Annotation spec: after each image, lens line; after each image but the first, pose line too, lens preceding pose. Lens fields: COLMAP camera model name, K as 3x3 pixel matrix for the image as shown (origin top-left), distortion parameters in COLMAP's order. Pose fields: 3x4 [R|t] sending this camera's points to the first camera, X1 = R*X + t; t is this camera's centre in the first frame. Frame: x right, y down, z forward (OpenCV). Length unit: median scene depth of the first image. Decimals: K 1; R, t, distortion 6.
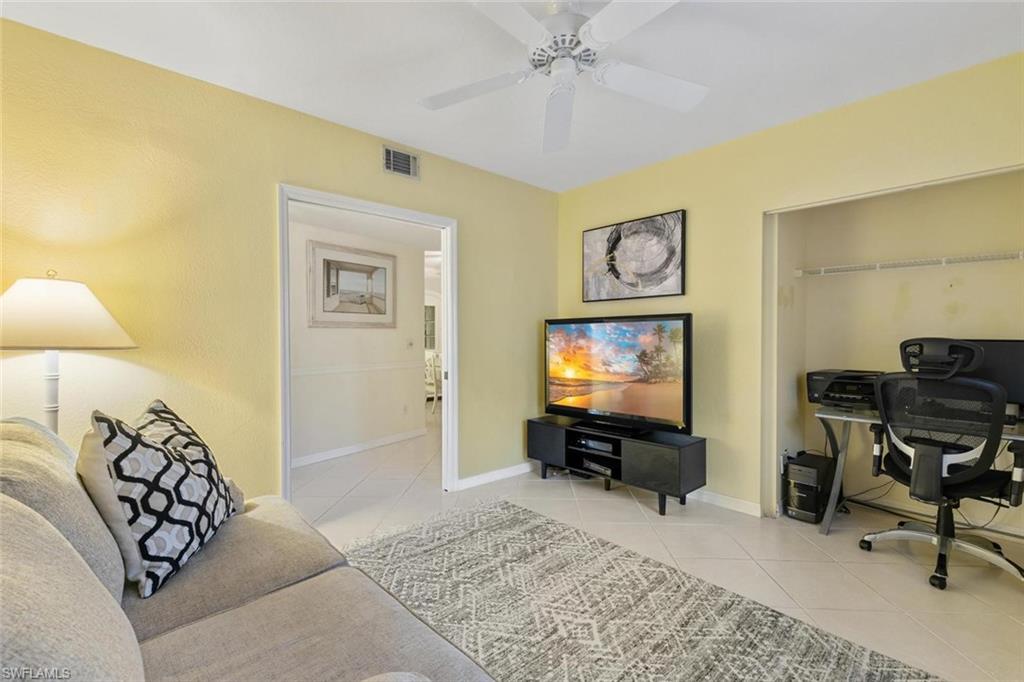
lens RADIAL K [[459.6, 0, 515.7], [0, 459.6, 344.0], [0, 0, 1]] dist [0.009955, -0.002402]
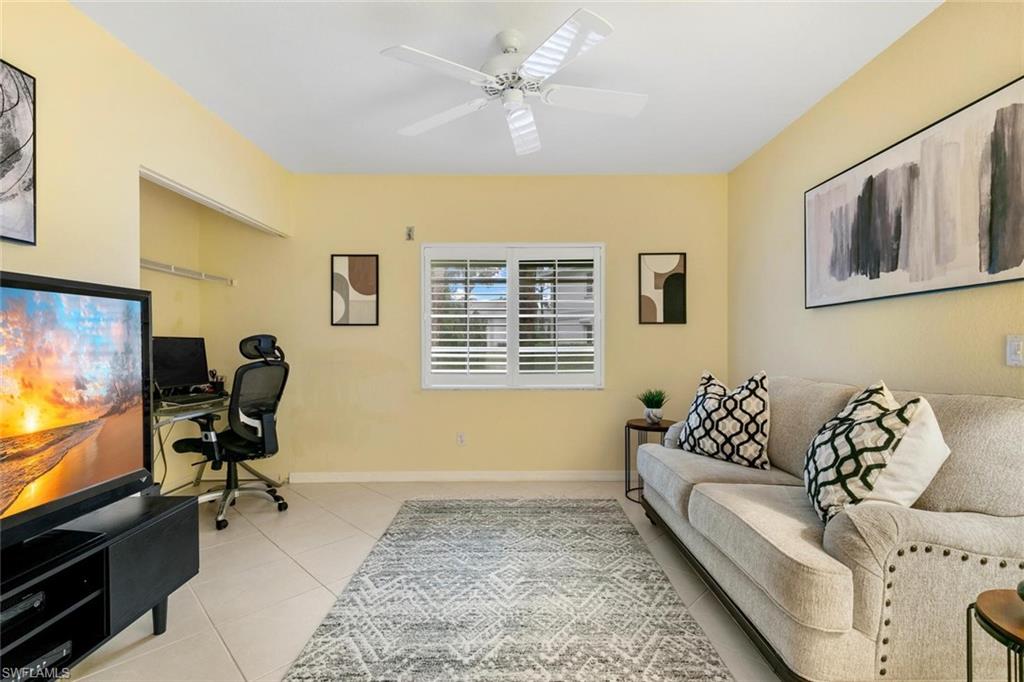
lens RADIAL K [[459.6, 0, 513.3], [0, 459.6, 340.9], [0, 0, 1]] dist [0.009955, -0.002402]
pose [[-0.743725, -0.000044, 0.668485, -0.584796], [0.001982, 0.999995, 0.002272, 0.005719], [-0.668482, 0.003015, -0.743722, 1.635334]]
